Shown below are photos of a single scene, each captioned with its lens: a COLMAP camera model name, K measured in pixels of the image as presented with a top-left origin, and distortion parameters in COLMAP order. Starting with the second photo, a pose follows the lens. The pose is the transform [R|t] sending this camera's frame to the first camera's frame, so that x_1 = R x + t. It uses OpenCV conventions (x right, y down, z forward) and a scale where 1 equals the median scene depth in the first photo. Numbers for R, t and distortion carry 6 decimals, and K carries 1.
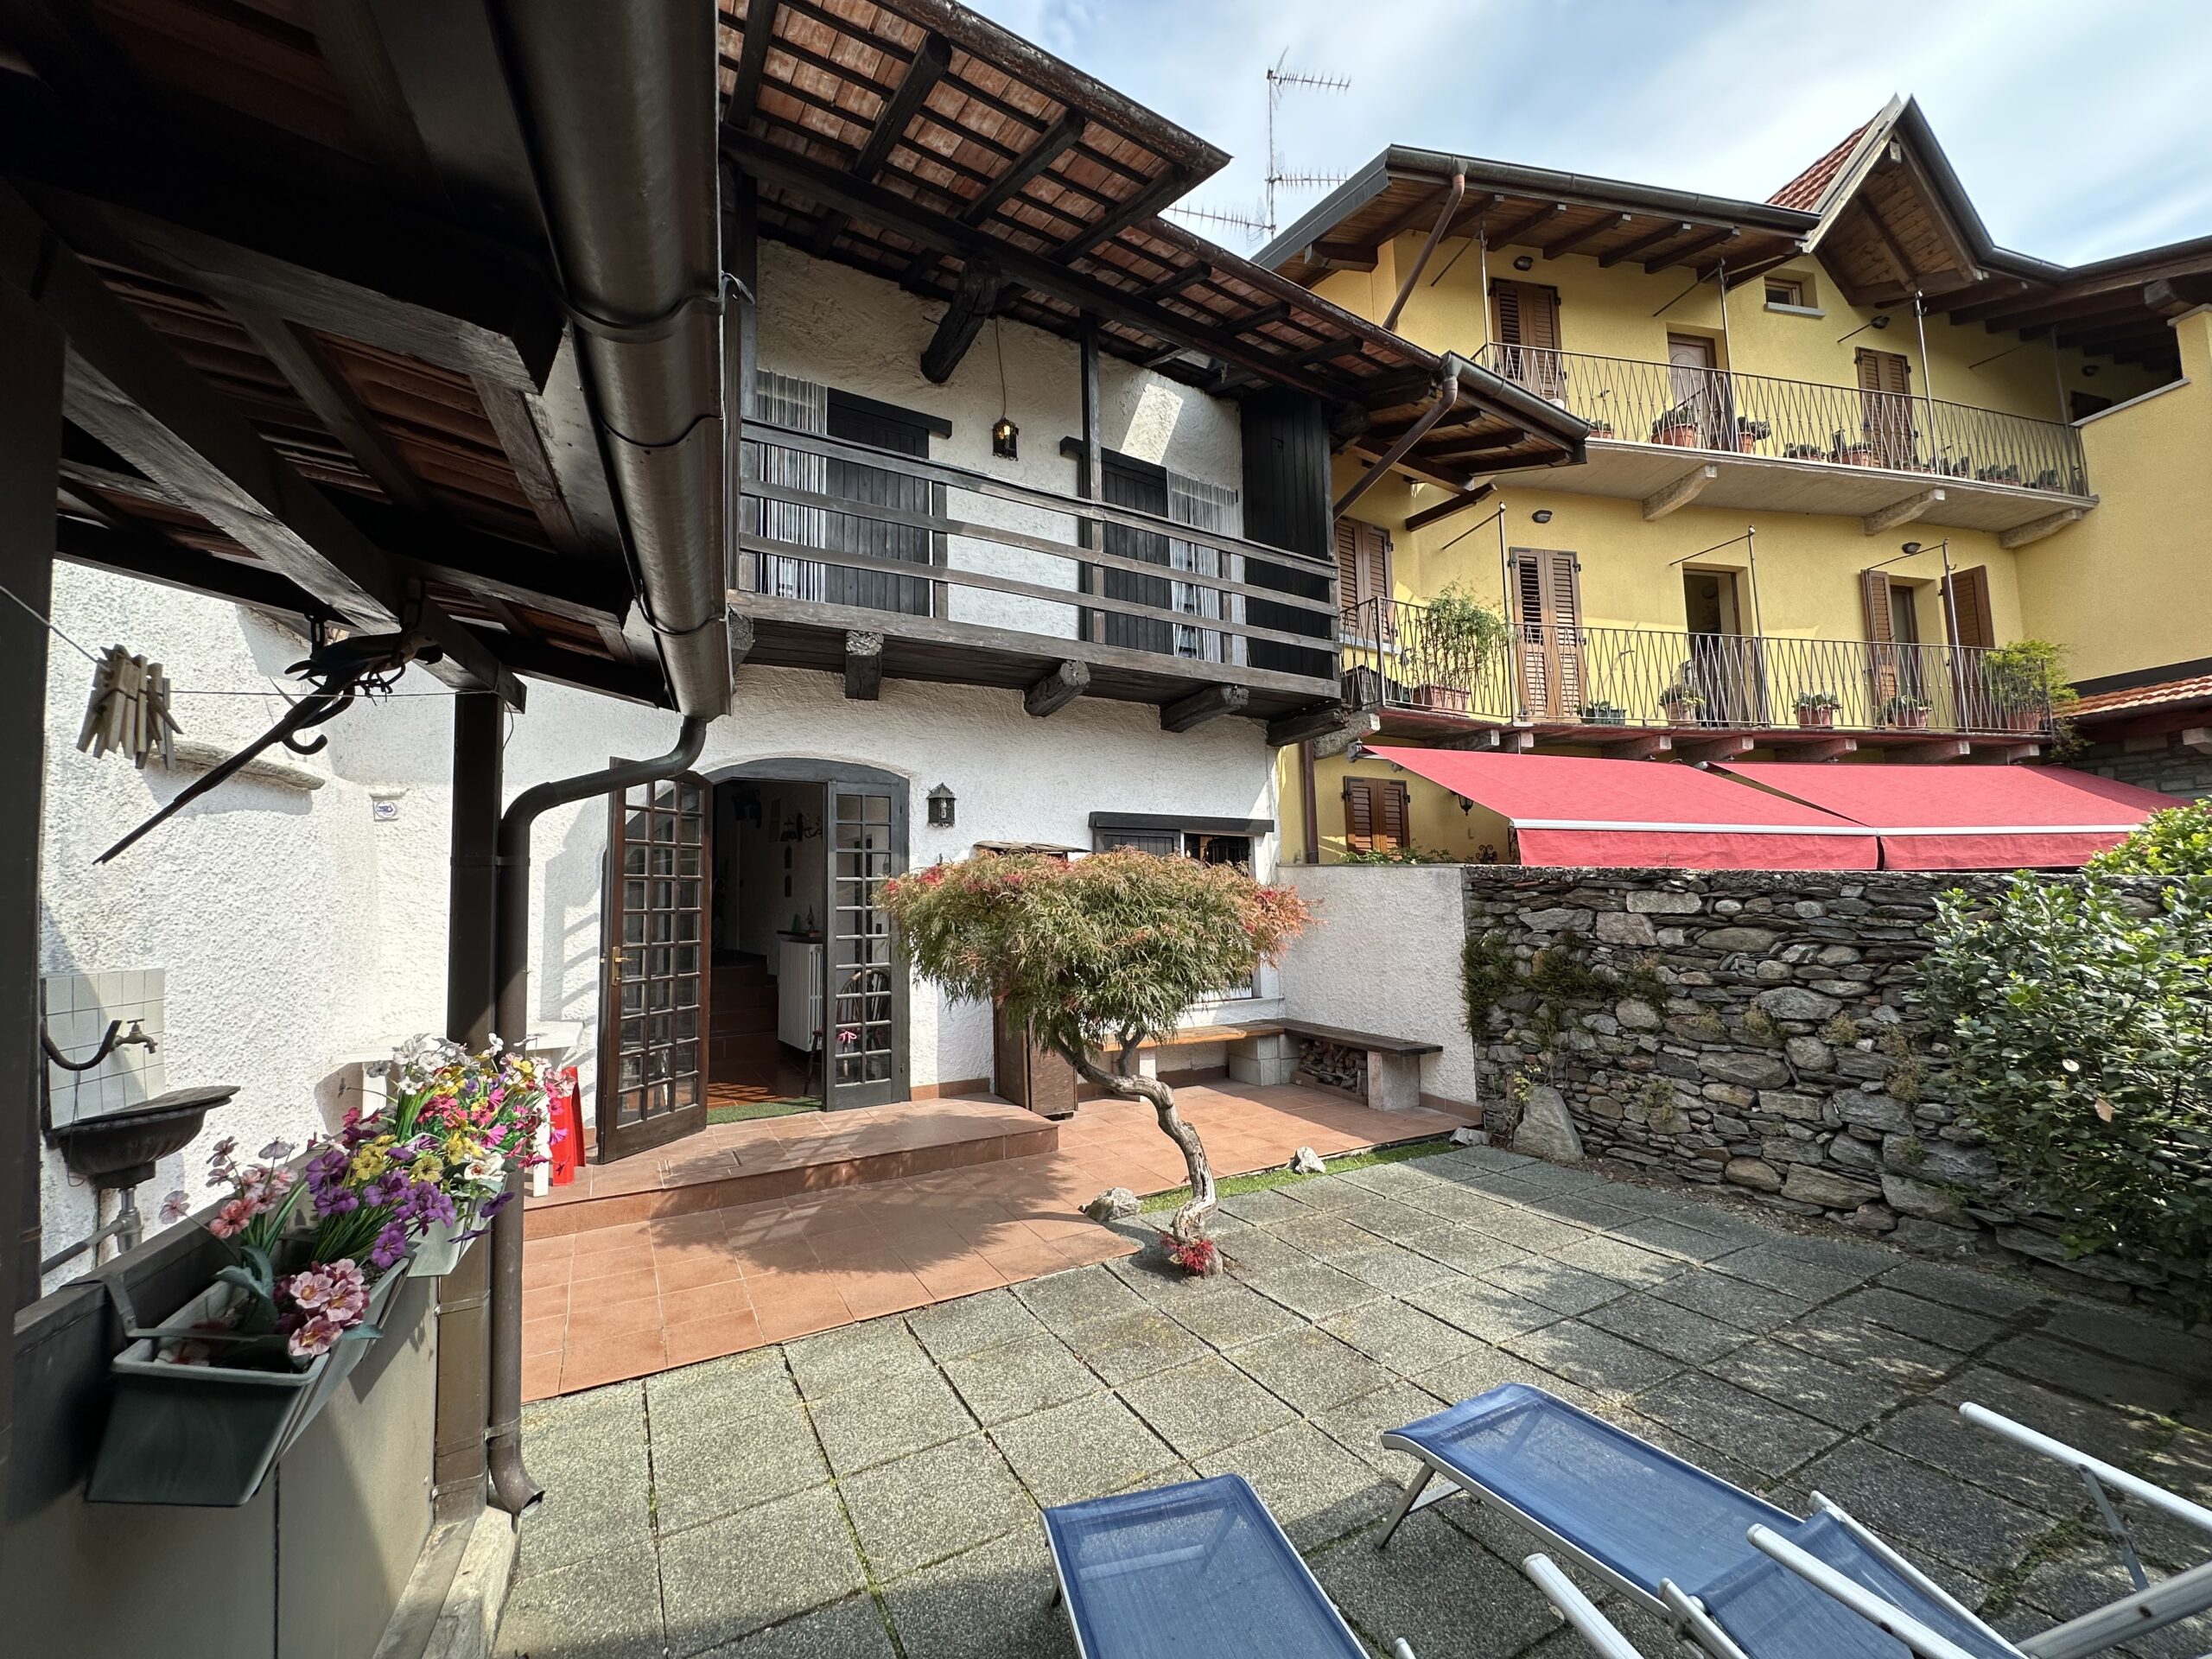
lens RADIAL K [[883.8, 0, 1107.3], [0, 883.8, 834.2], [0, 0, 1]] dist [-0.005131, 0.001394]
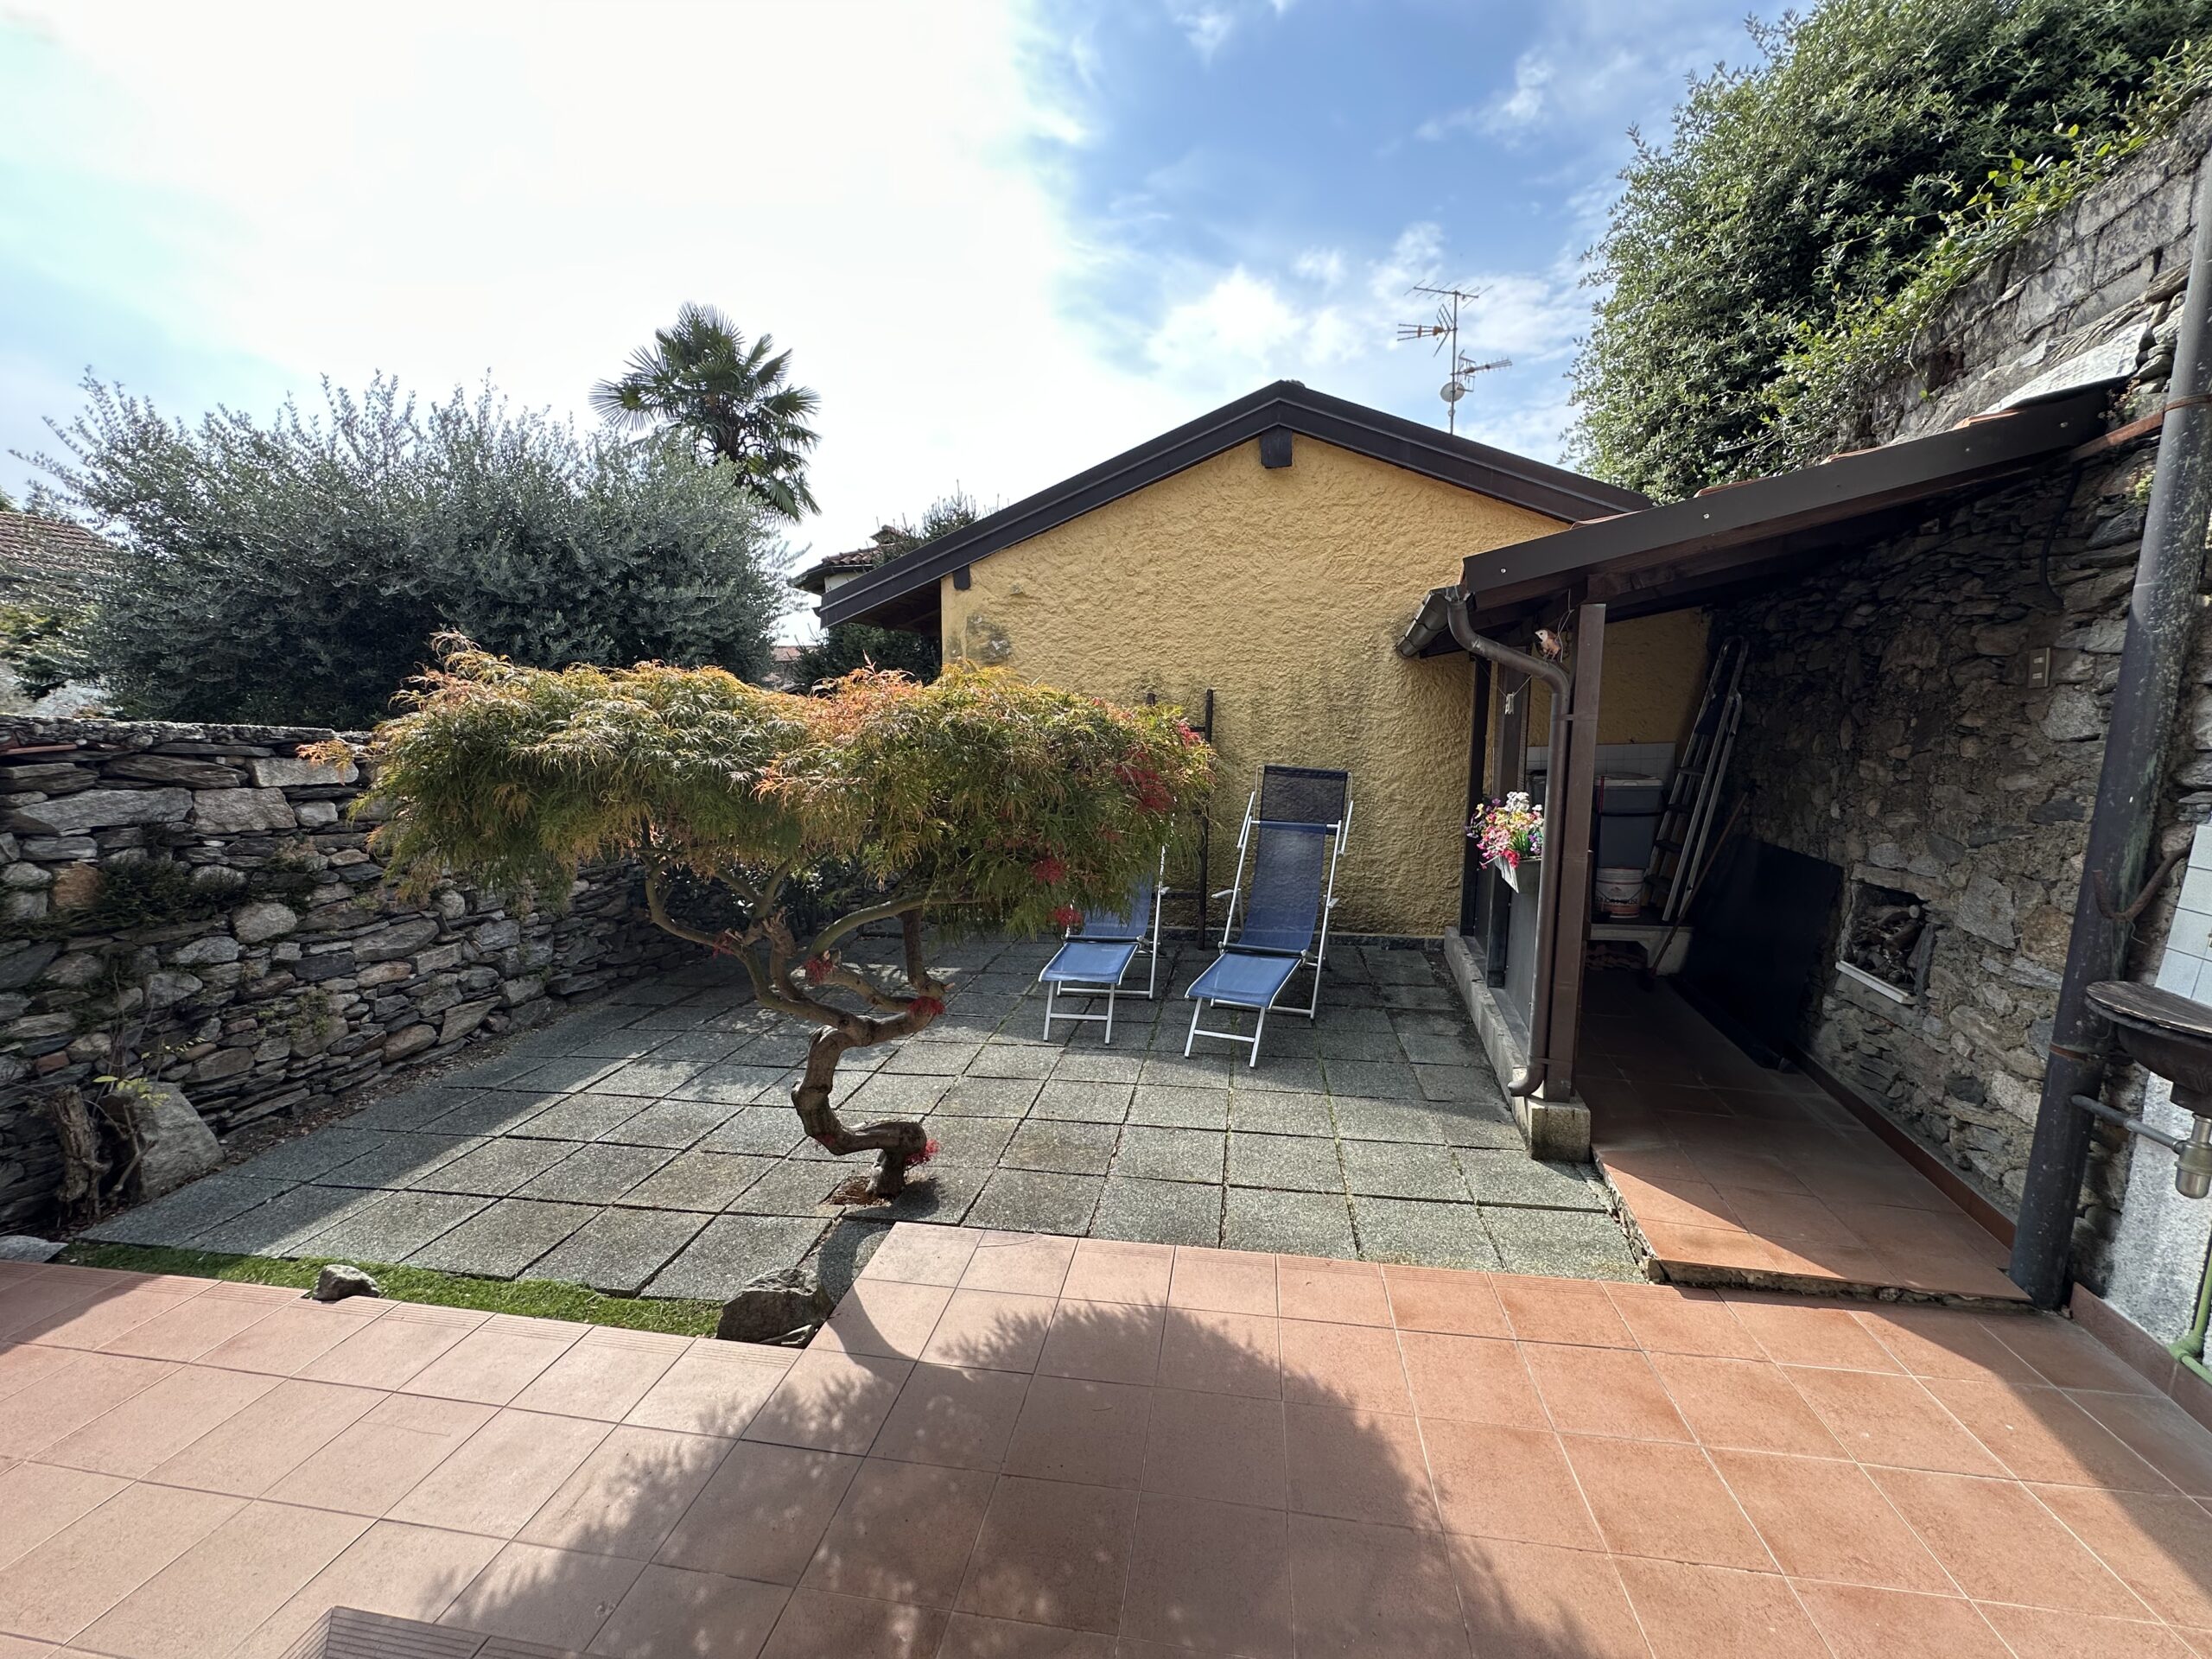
lens RADIAL K [[883.8, 0, 1106.8], [0, 883.8, 836.0], [0, 0, 1]] dist [-0.005131, 0.001394]
pose [[-0.780812, -0.051955, 0.622601, -0.413556], [-0.023142, 0.998258, 0.054280, 0.069778], [-0.624337, 0.027974, -0.780654, 1.087347]]
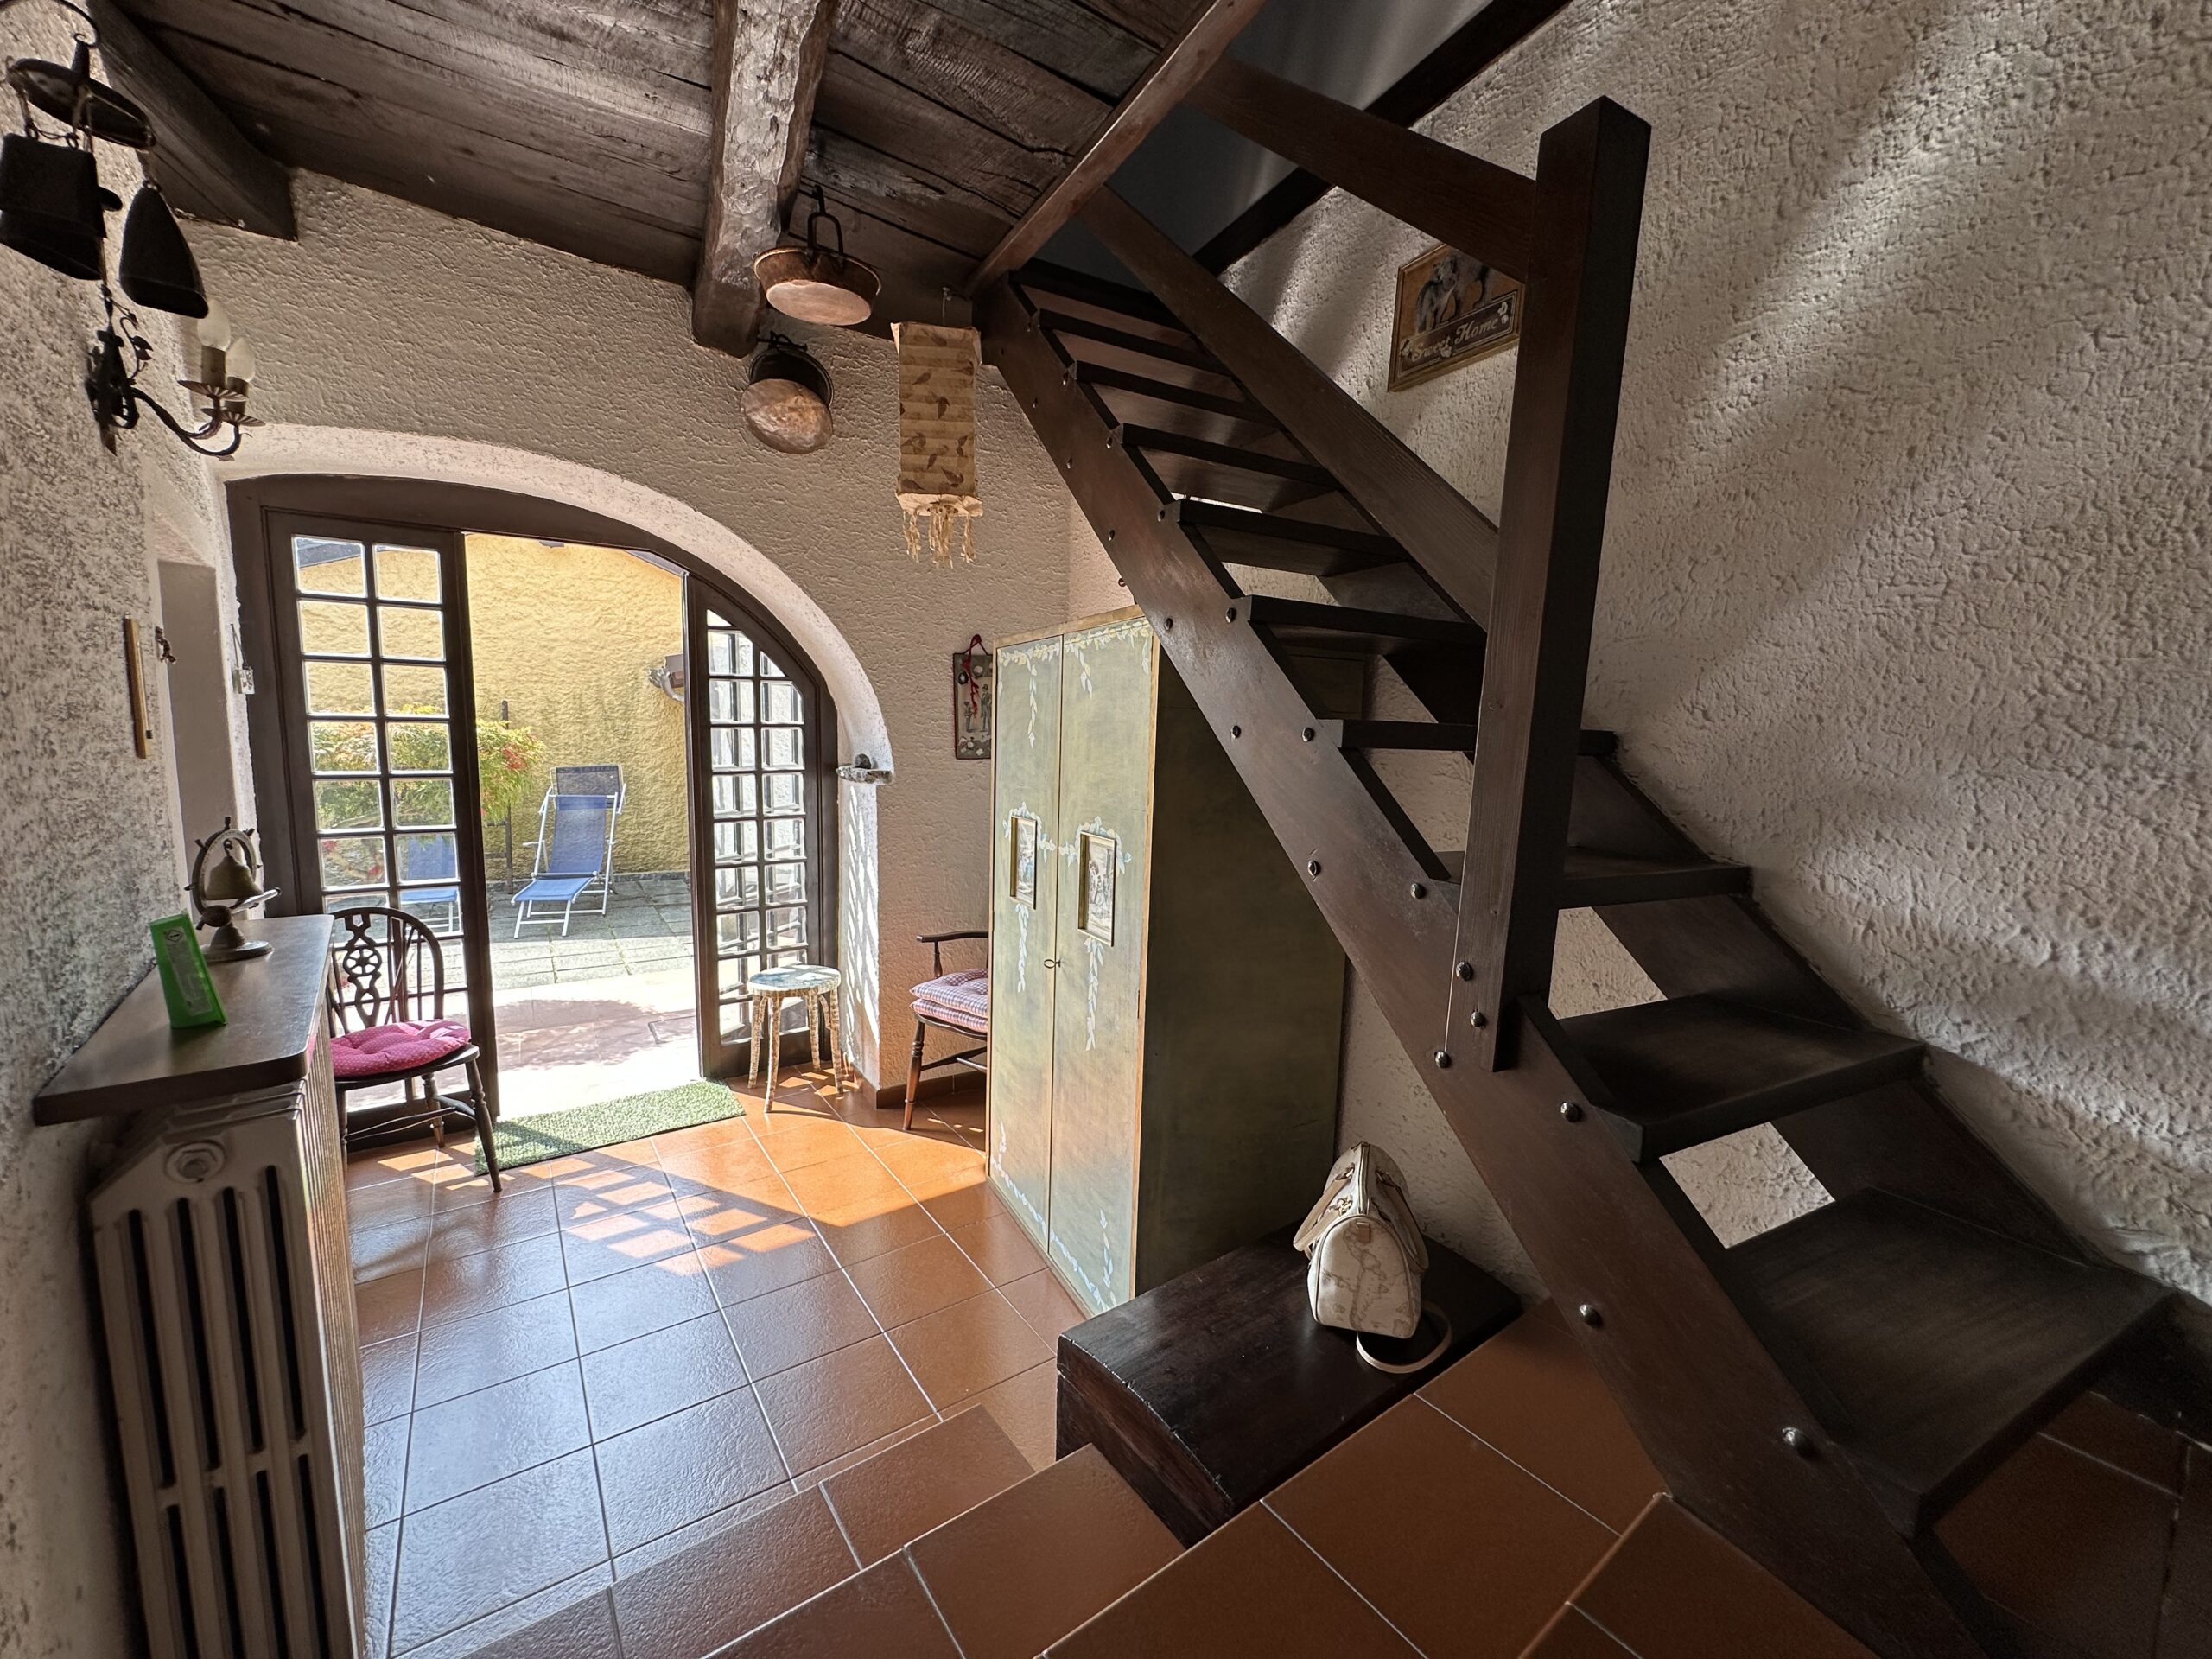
lens RADIAL K [[883.8, 0, 1109.0], [0, 883.8, 830.3], [0, 0, 1]] dist [-0.005131, 0.001394]
pose [[-0.996983, 0.007143, -0.077293, -0.750894], [0.004223, 0.999273, 0.037879, 0.114568], [0.077508, 0.037438, -0.996289, 1.779984]]
